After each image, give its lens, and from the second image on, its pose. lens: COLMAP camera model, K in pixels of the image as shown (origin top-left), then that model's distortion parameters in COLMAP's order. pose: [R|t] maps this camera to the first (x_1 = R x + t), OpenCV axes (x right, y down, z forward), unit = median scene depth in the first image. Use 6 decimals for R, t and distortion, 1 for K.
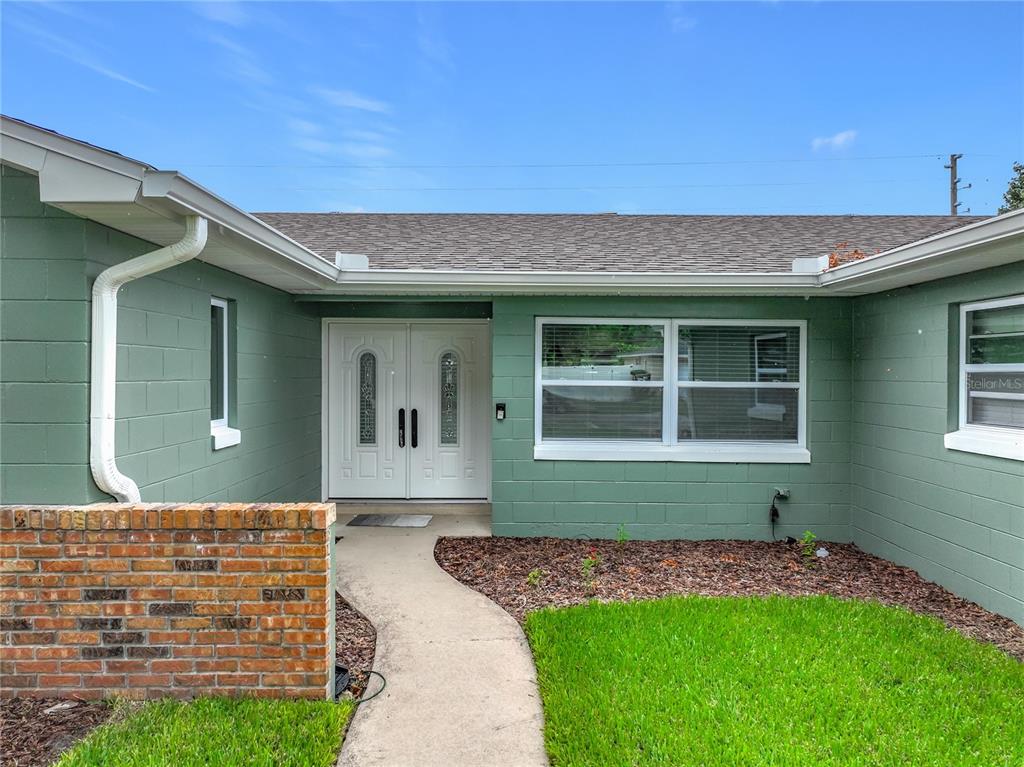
lens RADIAL K [[724.9, 0, 513.5], [0, 724.9, 381.5], [0, 0, 1]] dist [-0.000214, 0.014993]
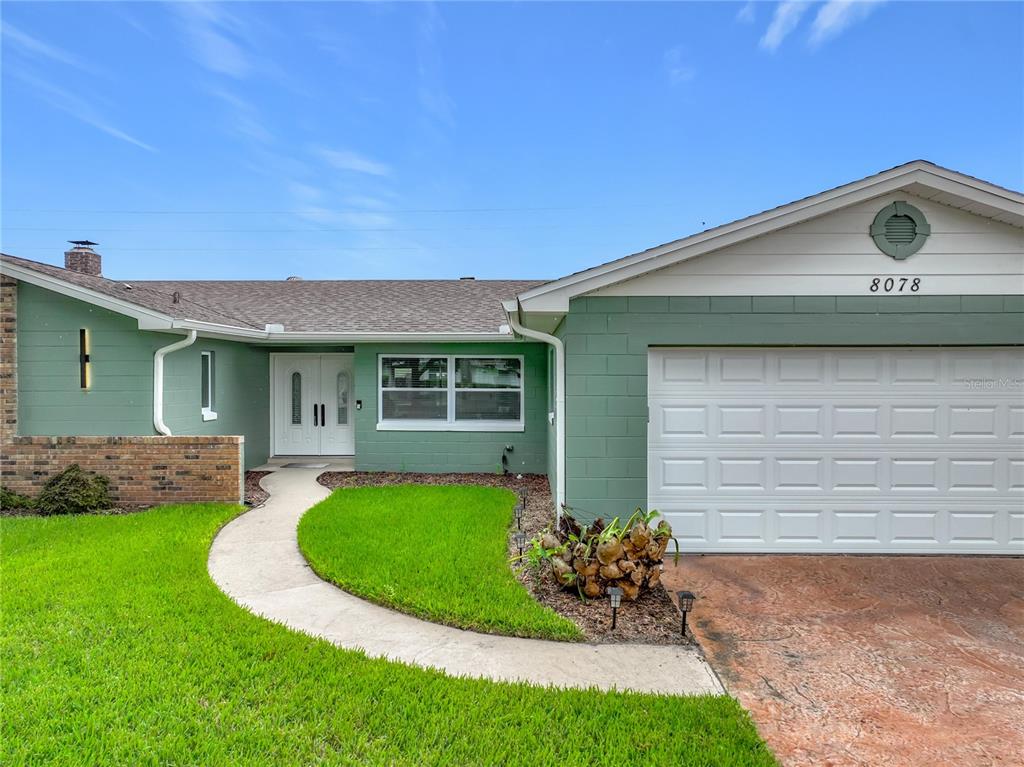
lens RADIAL K [[724.9, 0, 513.5], [0, 724.9, 381.5], [0, 0, 1]] dist [-0.000214, 0.014993]
pose [[0.999746, -0.004282, -0.022144, 0.425630], [0.004195, 0.999983, -0.003999, -0.009605], [0.022161, 0.003905, 0.999747, -0.870574]]
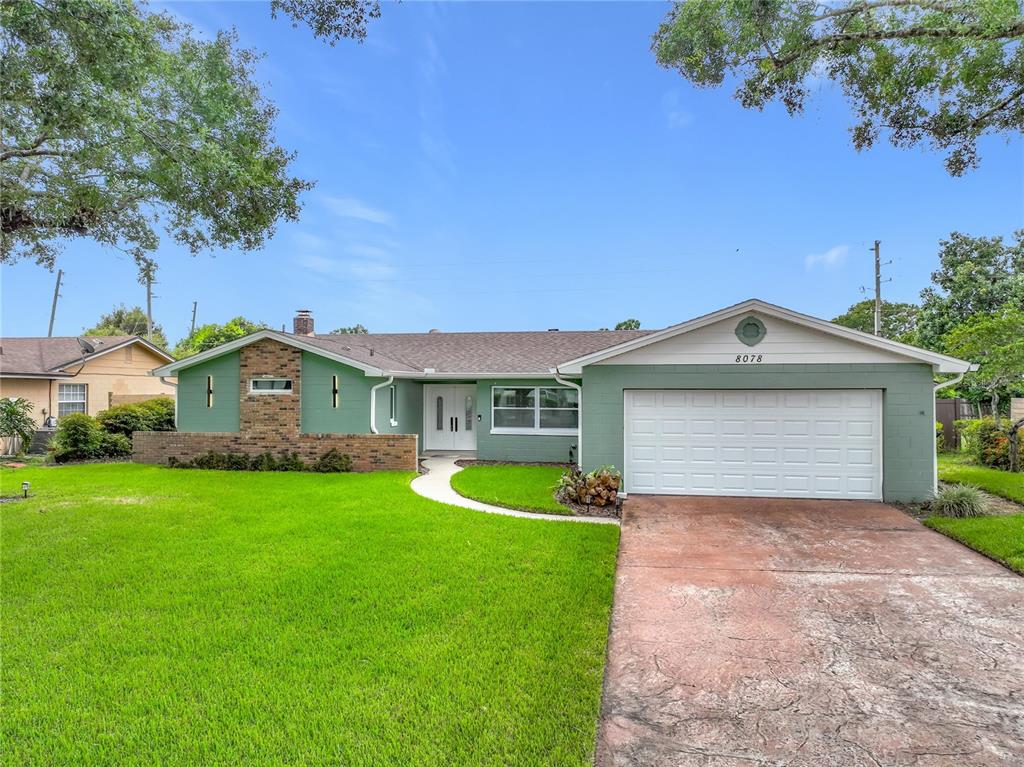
lens RADIAL K [[724.9, 0, 513.5], [0, 724.9, 381.5], [0, 0, 1]] dist [-0.000214, 0.014993]
pose [[0.984386, -0.005156, -0.175949, 0.647471], [0.000882, 0.999703, -0.024359, -0.035220], [0.176022, 0.023823, 0.984098, -1.917084]]
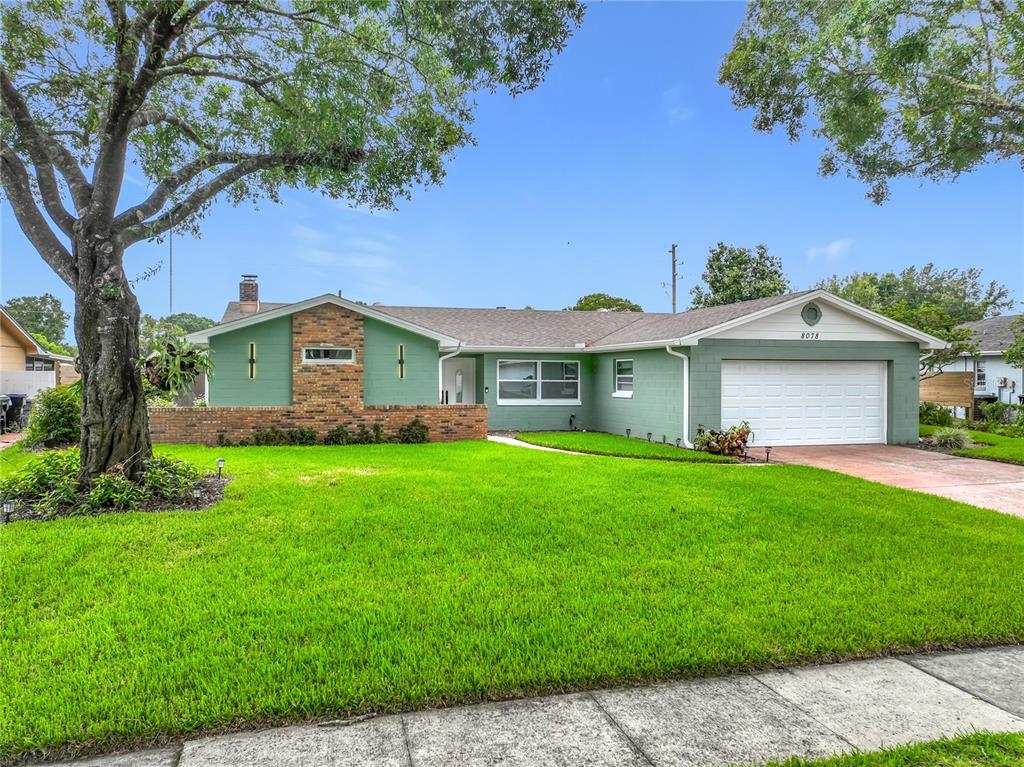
lens RADIAL K [[724.9, 0, 513.5], [0, 724.9, 381.5], [0, 0, 1]] dist [-0.000214, 0.014993]
pose [[0.966246, -0.004098, 0.257590, -0.702322], [0.004648, 0.999988, -0.001527, 0.011117], [-0.257581, 0.002672, 0.966253, -2.010703]]
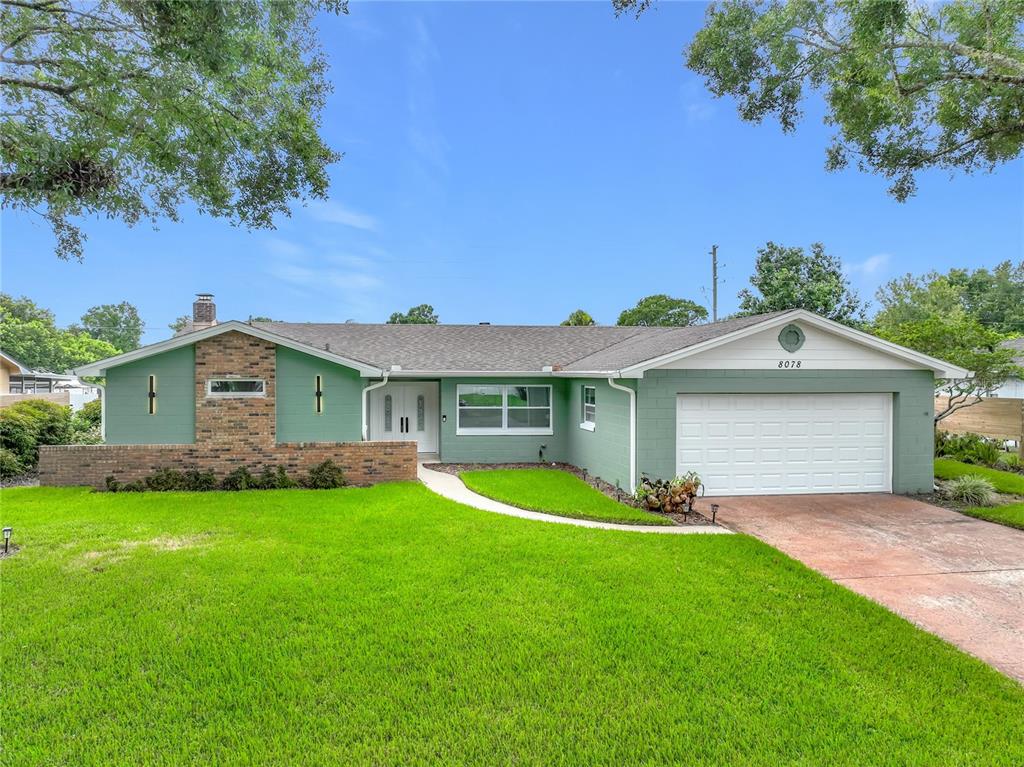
lens RADIAL K [[724.9, 0, 513.5], [0, 724.9, 381.5], [0, 0, 1]] dist [-0.000214, 0.014993]
pose [[0.989245, -0.004021, 0.146211, -0.161978], [0.004123, 0.999991, -0.000398, -0.098225], [-0.146208, 0.000997, 0.989253, -1.807886]]
